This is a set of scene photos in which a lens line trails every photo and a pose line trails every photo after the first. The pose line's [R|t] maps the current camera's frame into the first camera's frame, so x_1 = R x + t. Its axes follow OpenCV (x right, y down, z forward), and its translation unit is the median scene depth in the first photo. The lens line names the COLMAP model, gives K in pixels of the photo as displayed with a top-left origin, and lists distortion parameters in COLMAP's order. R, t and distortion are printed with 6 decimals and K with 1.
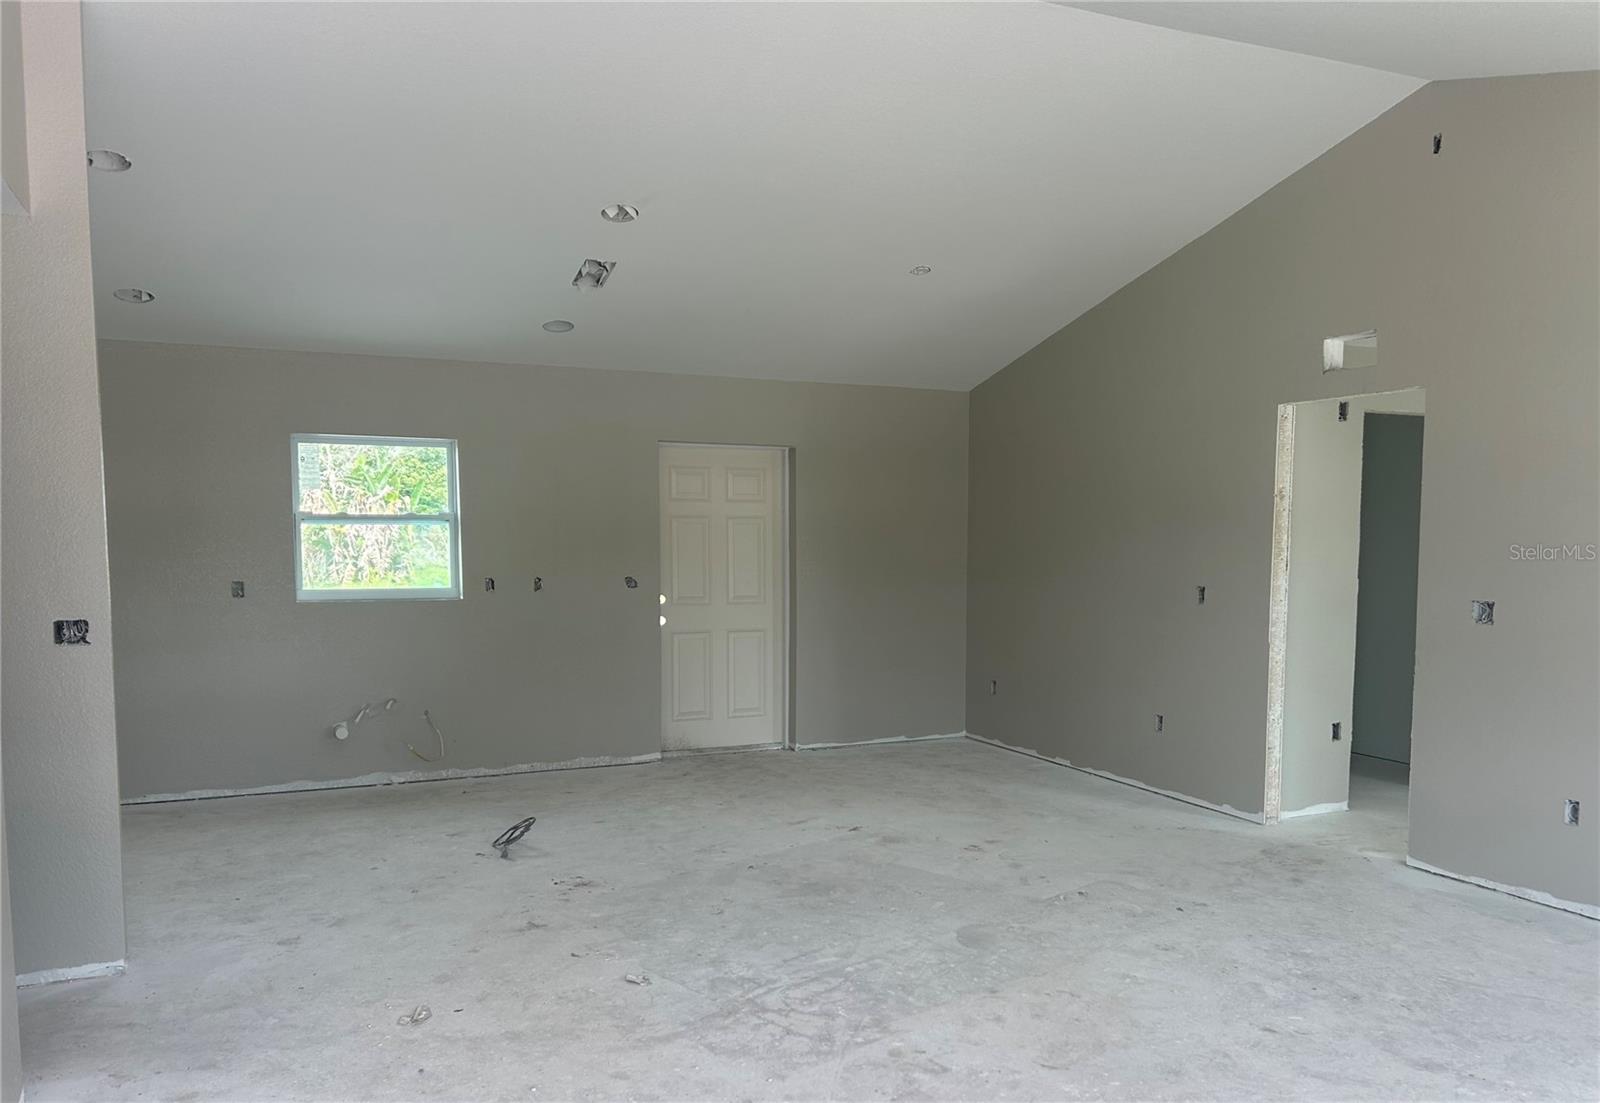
lens RADIAL K [[1258.0, 0, 843.5], [0, 1258.0, 646.6], [0, 0, 1]] dist [0.013966, 0.000649]
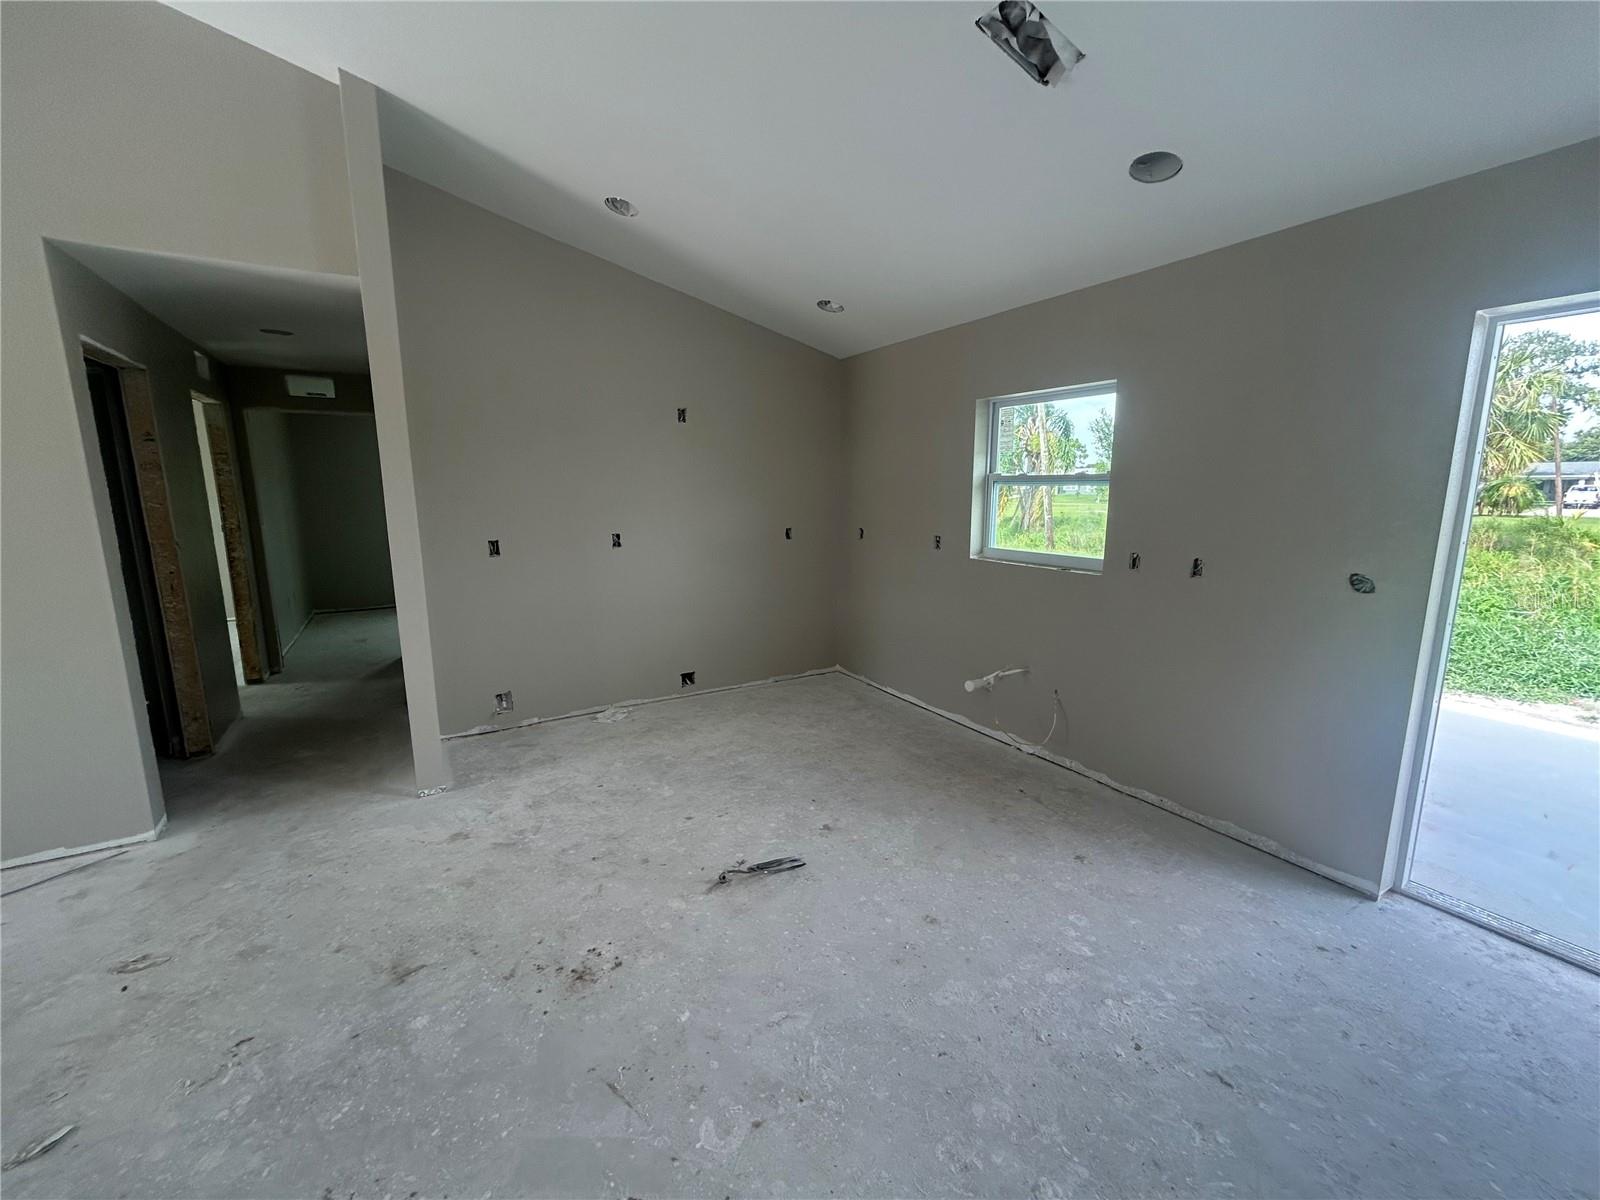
lens RADIAL K [[649.8, 0, 797.3], [0, 649.8, 597.0], [0, 0, 1]] dist [0.001236, 0.000049]
pose [[0.099751, 0.163313, -0.981518, 0.132005], [-0.086125, 0.984153, 0.154999, -0.092136], [0.991278, 0.069072, 0.112236, 0.952871]]
